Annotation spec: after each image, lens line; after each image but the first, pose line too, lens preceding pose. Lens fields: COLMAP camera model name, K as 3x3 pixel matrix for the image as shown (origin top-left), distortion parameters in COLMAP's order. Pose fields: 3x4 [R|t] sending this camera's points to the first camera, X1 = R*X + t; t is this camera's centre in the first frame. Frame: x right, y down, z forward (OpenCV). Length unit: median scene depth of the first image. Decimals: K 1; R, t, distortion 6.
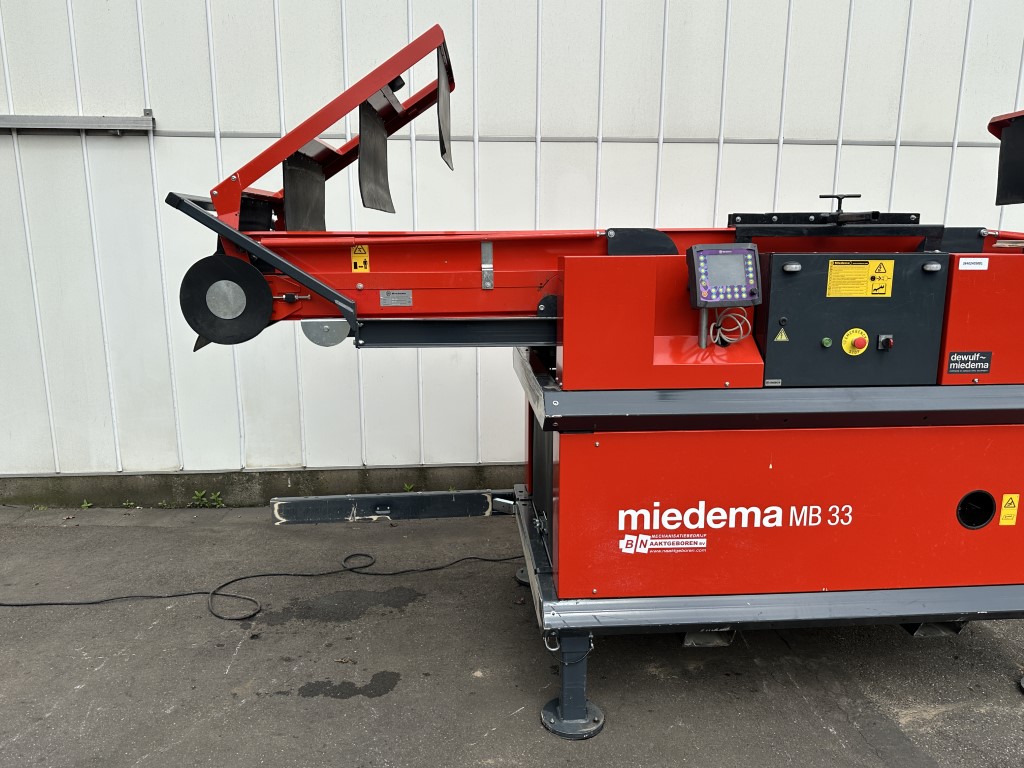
lens RADIAL K [[765.8, 0, 515.8], [0, 765.8, 386.5], [0, 0, 1]] dist [0.126708, -0.210551]
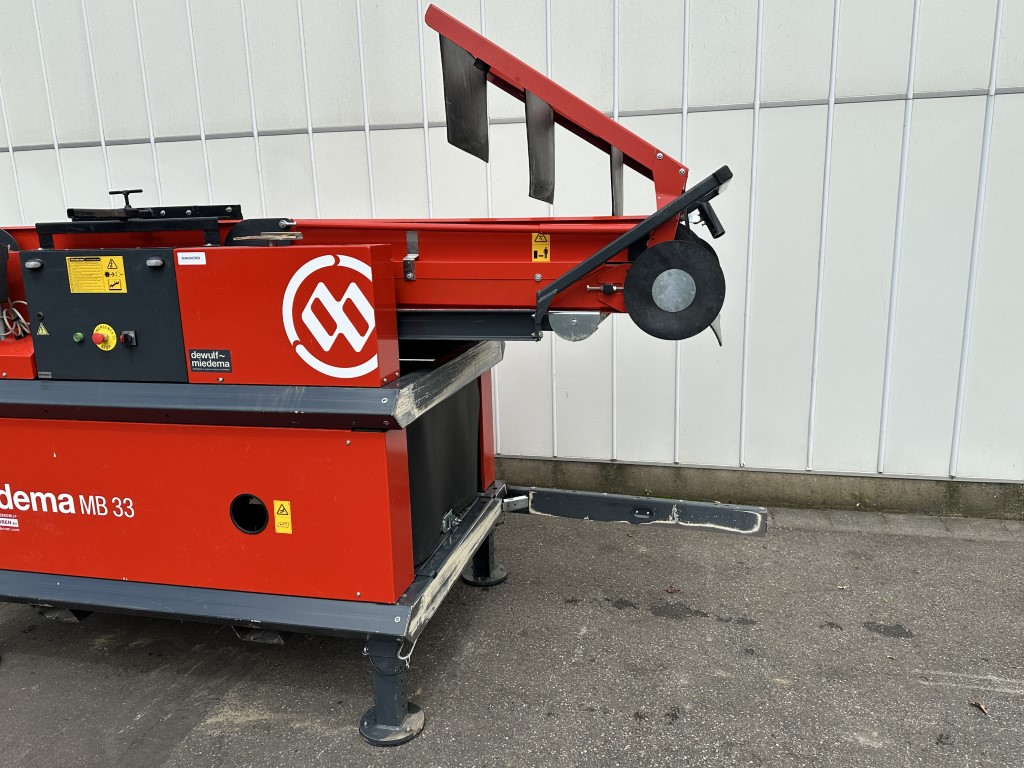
lens RADIAL K [[769.3, 0, 513.4], [0, 769.3, 392.5], [0, 0, 1]] dist [0.079076, -0.107629]
pose [[0.949378, 0.039999, -0.311580, 1.223862], [-0.030689, 0.998925, 0.034729, -0.036077], [0.312635, -0.023409, 0.949585, 0.197469]]
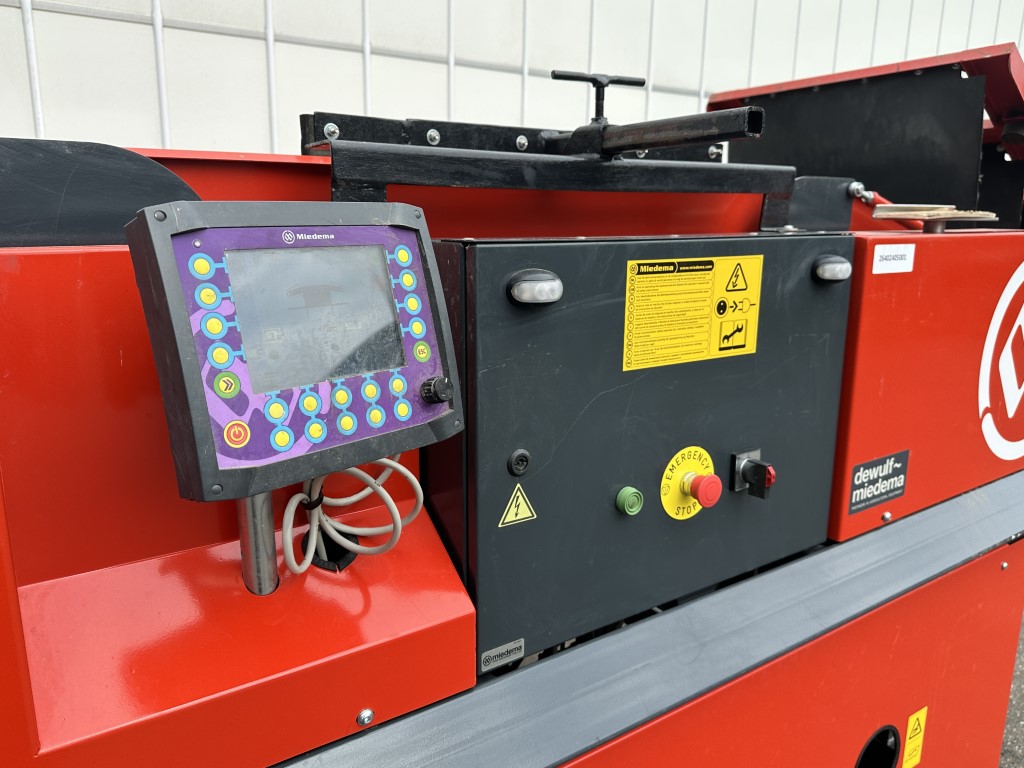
lens RADIAL K [[765.8, 0, 515.8], [0, 765.8, 386.5], [0, 0, 1]] dist [0.126708, -0.210551]
pose [[0.862873, -0.107045, 0.493956, 0.189077], [0.090645, 0.994244, 0.057118, -0.126303], [-0.497227, -0.004511, 0.867609, 0.709259]]
